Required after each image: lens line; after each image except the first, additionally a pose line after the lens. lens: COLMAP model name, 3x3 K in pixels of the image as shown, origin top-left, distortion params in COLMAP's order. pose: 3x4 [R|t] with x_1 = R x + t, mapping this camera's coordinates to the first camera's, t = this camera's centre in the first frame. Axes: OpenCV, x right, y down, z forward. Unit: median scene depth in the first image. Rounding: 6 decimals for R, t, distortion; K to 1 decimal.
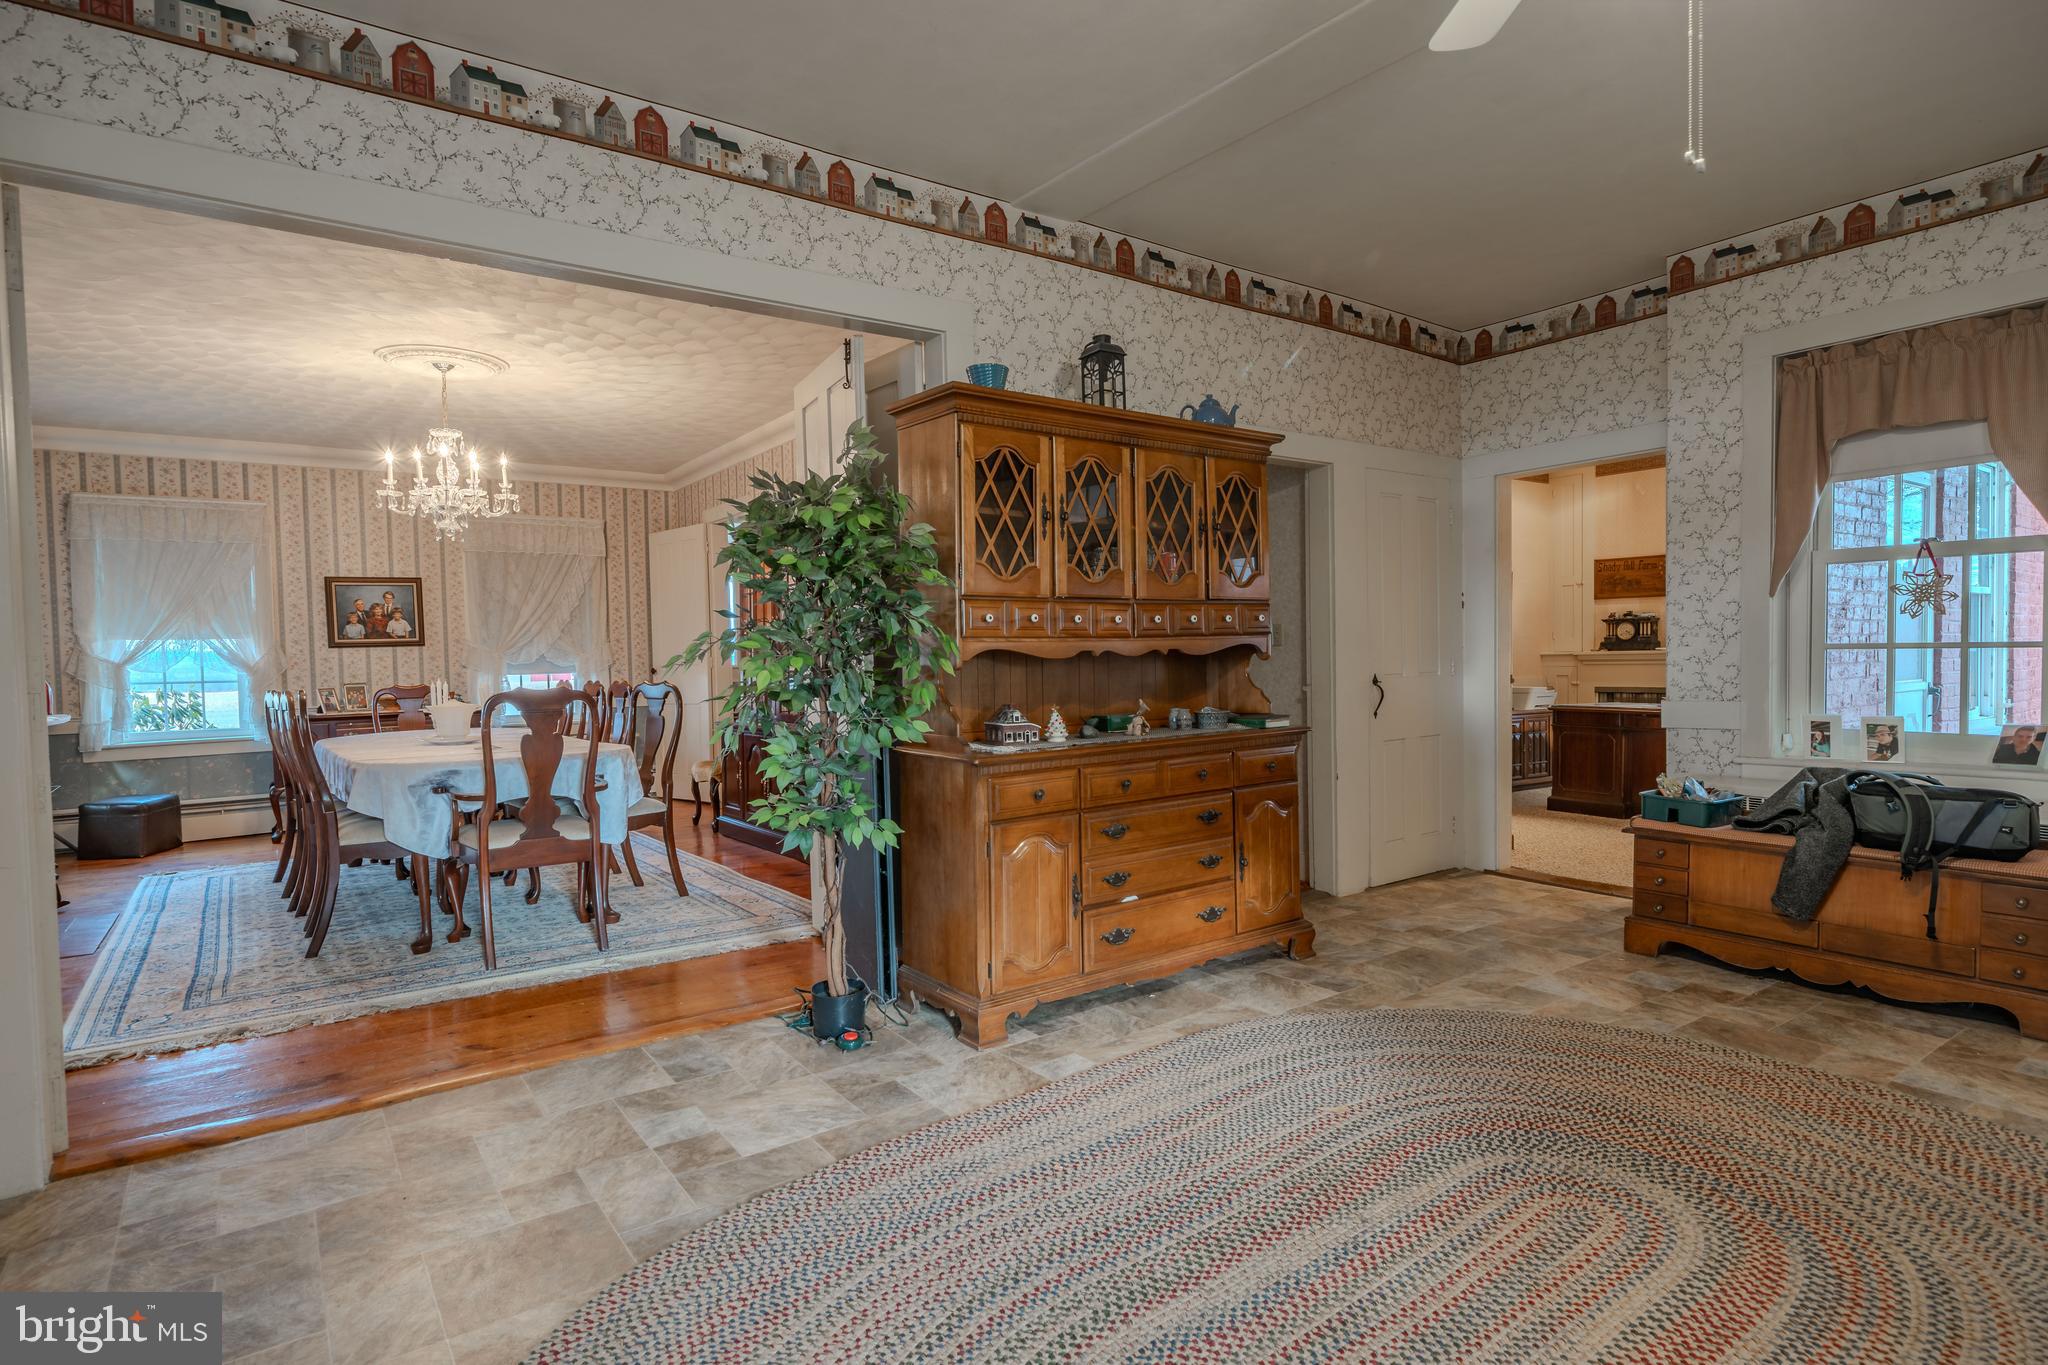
lens RADIAL K [[1065.1, 0, 1017.9], [0, 1065.1, 689.0], [0, 0, 1]] dist [0.002438, -0.000924]
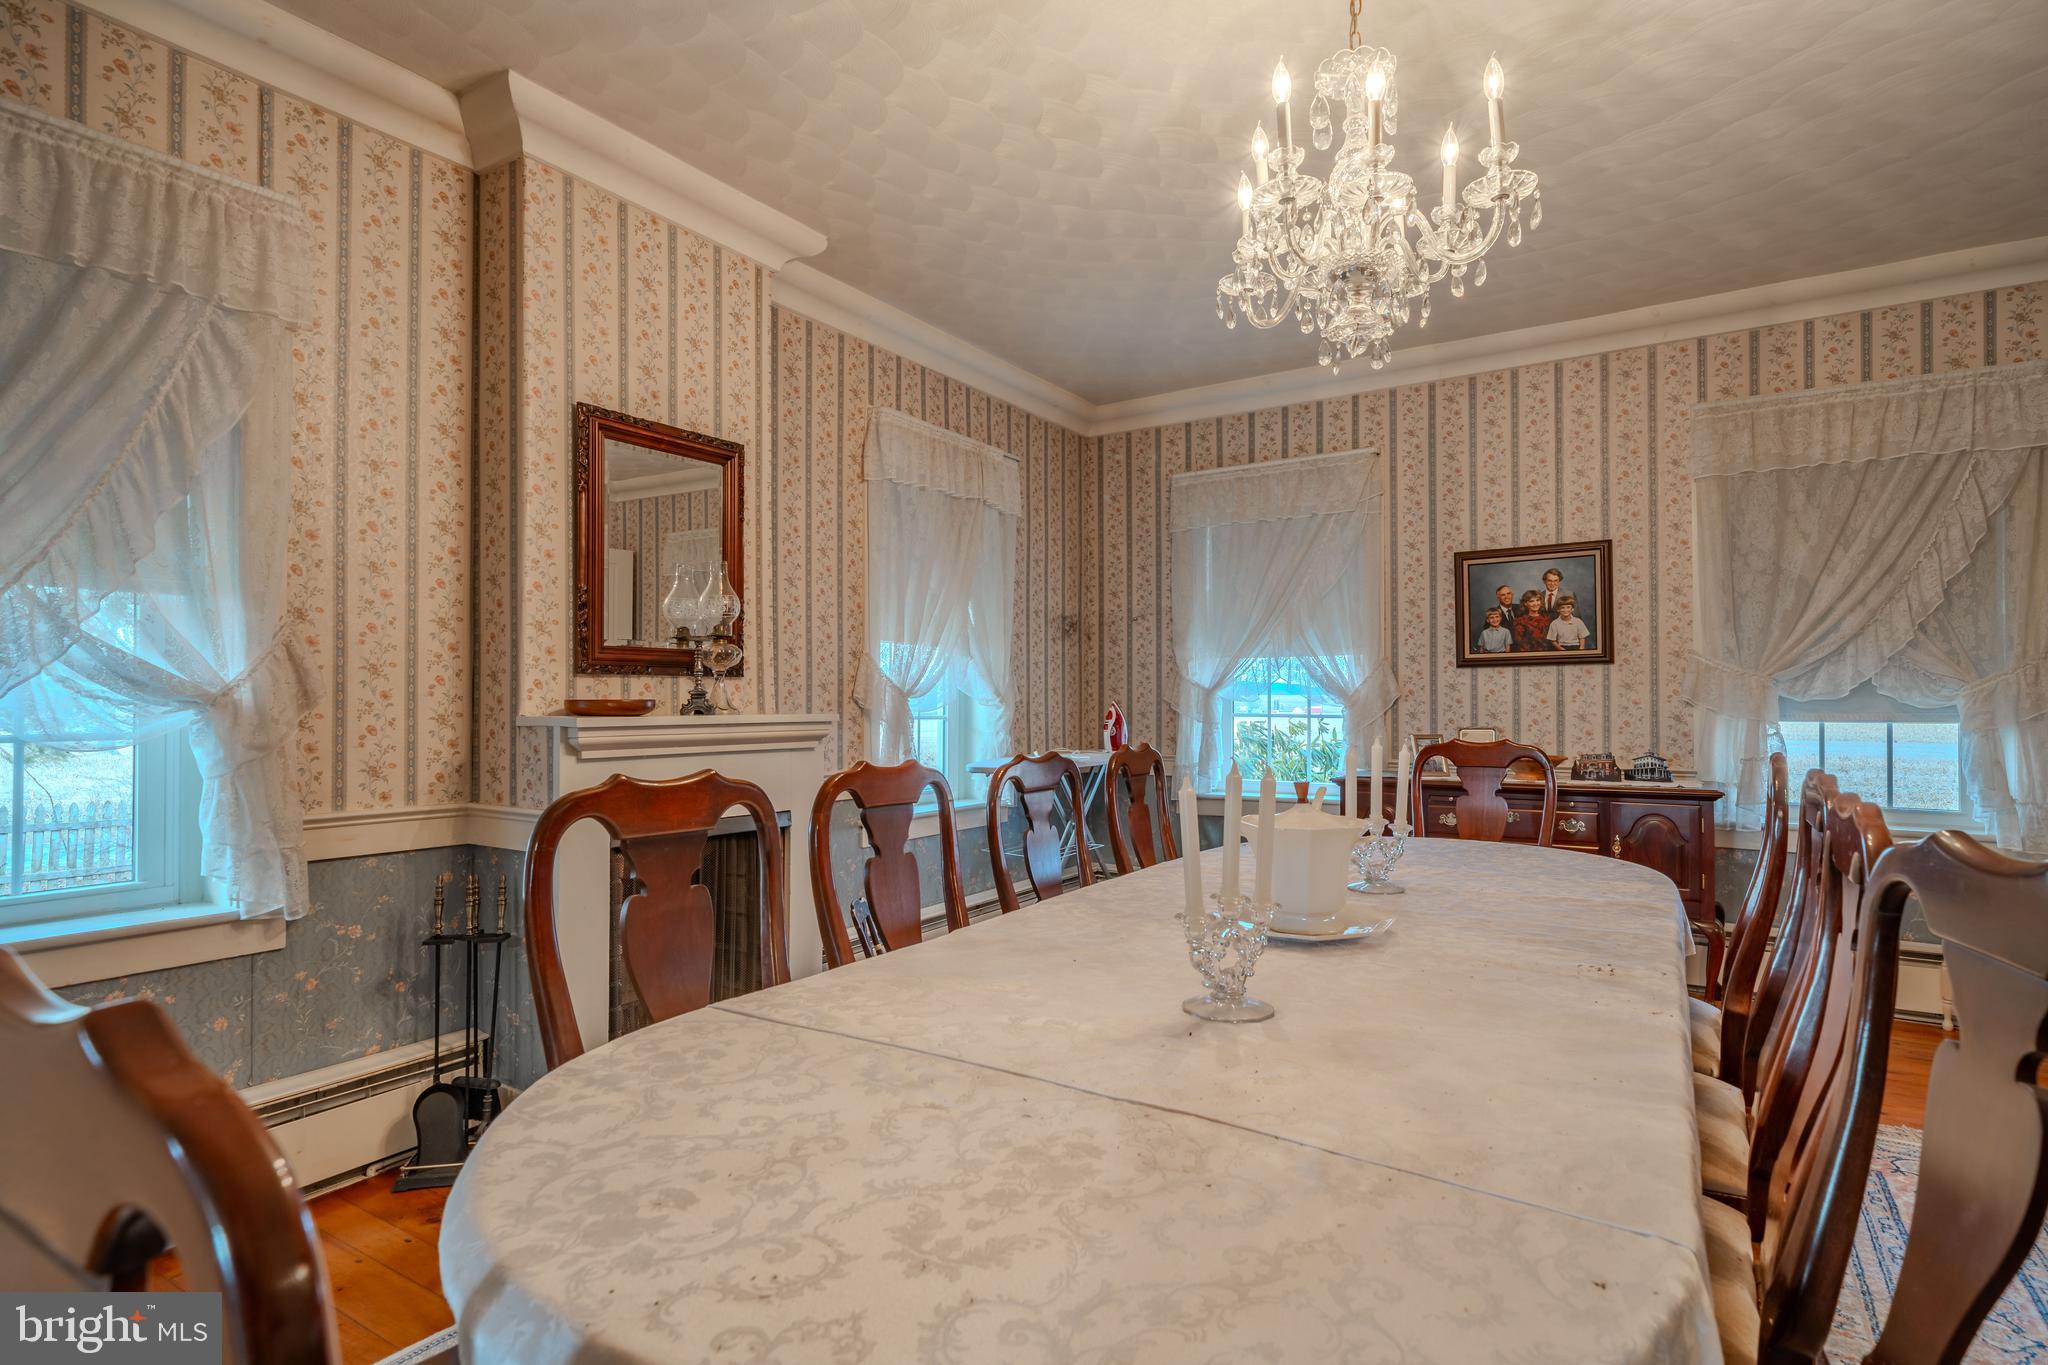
lens RADIAL K [[1065.1, 0, 1017.9], [0, 1065.1, 689.0], [0, 0, 1]] dist [0.002438, -0.000924]
pose [[0.357388, 0.013183, -0.933863, -0.224685], [-0.035801, 0.999359, 0.000407, -0.024217], [0.933270, 0.033288, 0.357631, 0.753781]]
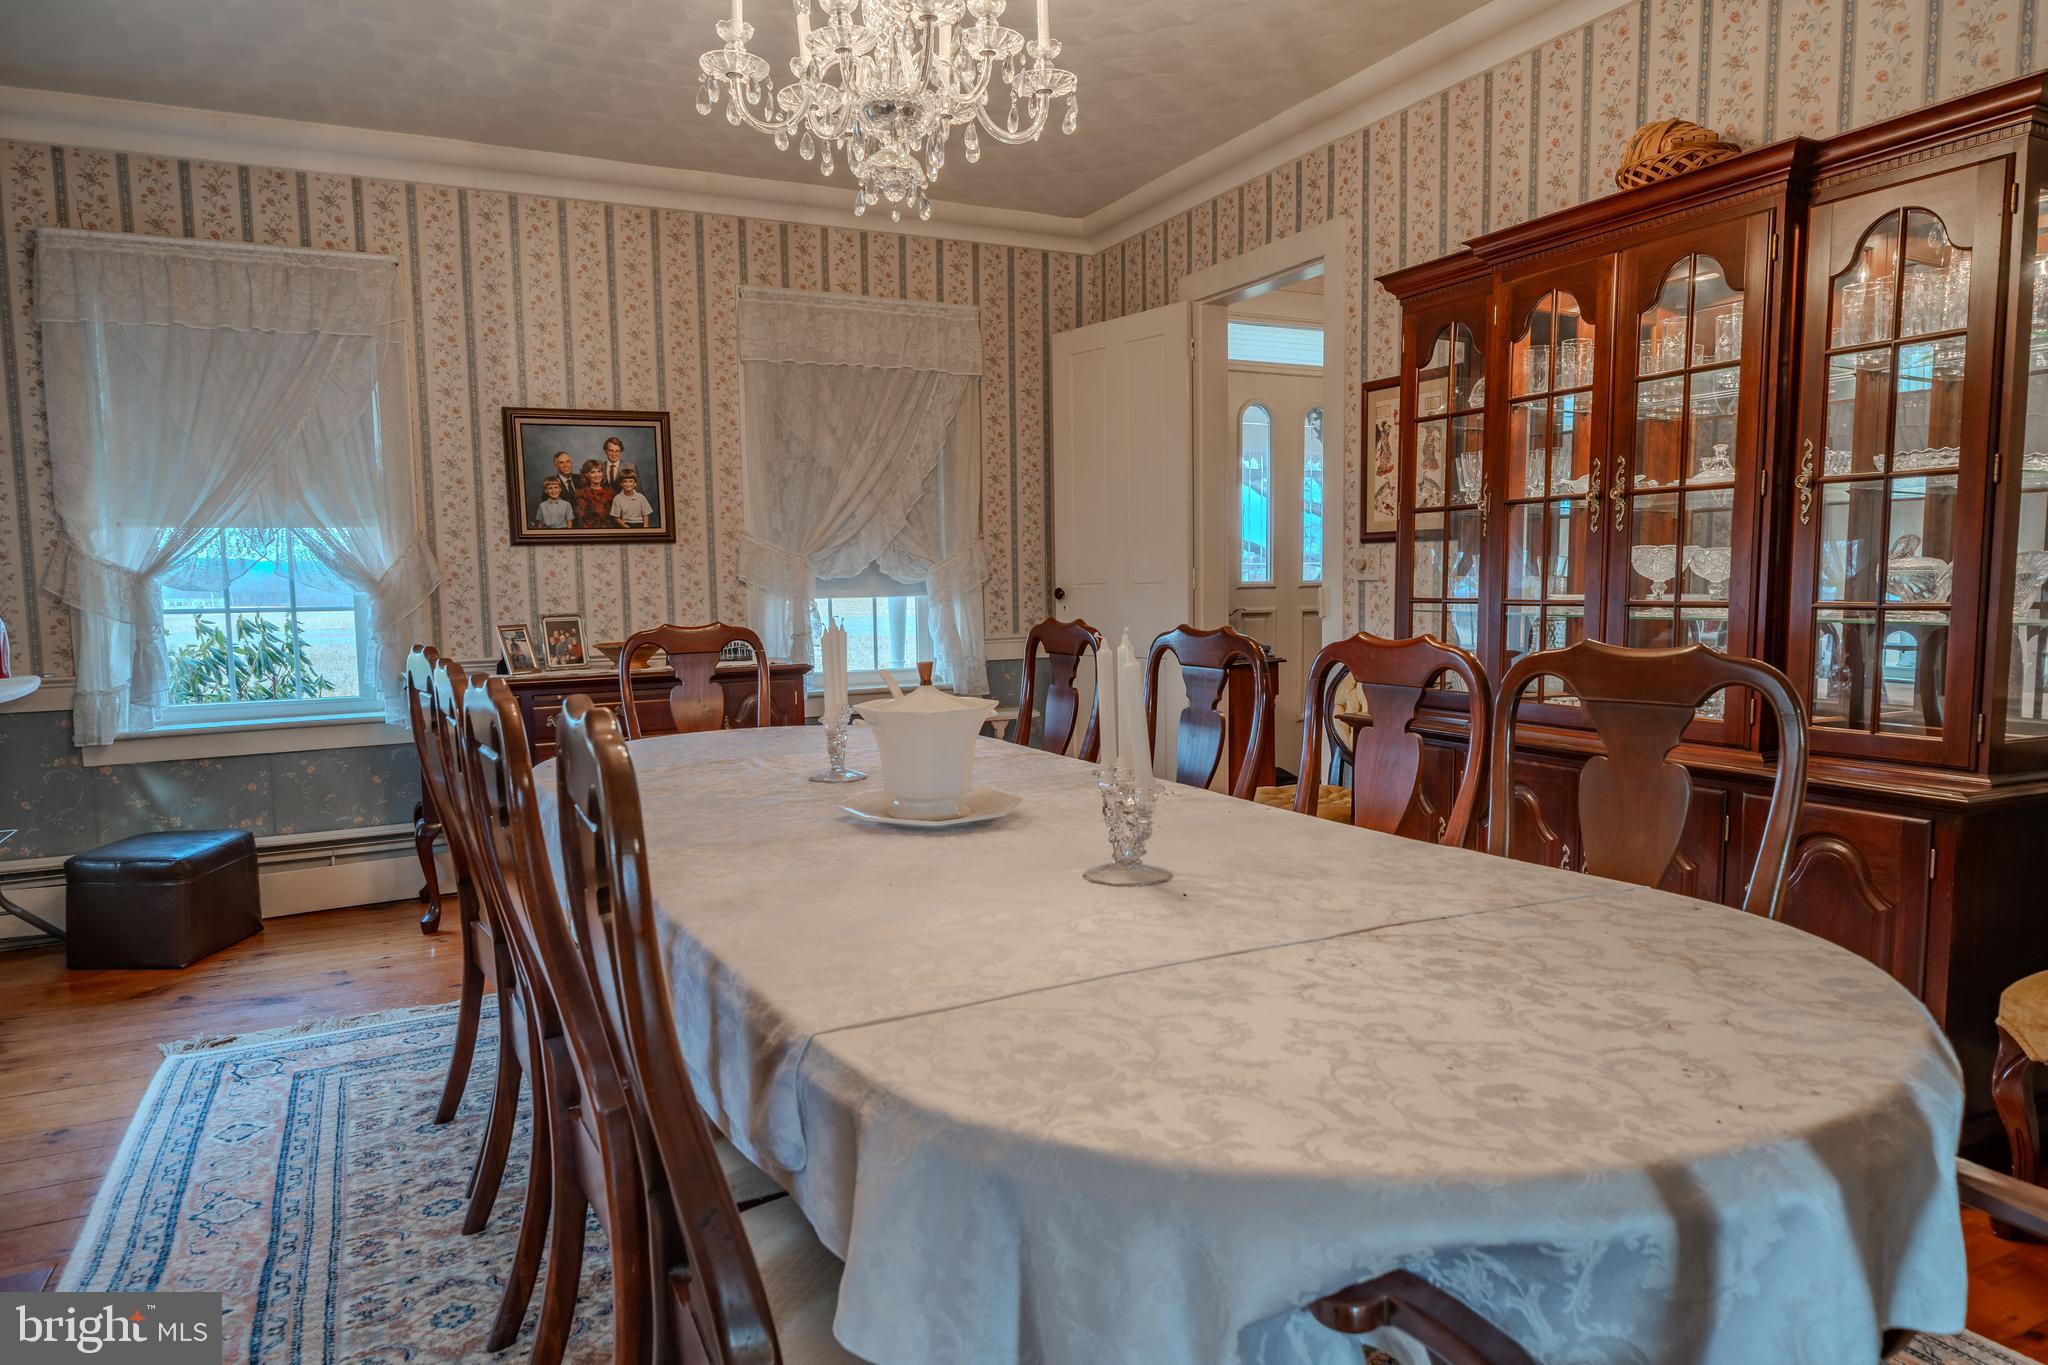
lens RADIAL K [[1260.6, 0, 1019.3], [0, 1260.6, 690.1], [0, 0, 1]] dist [0.000367, 0.001199]
pose [[0.987834, 0.020233, -0.154193, -0.422239], [-0.010474, 0.997905, 0.063843, -0.013904], [0.155162, -0.061452, 0.985976, 0.591010]]
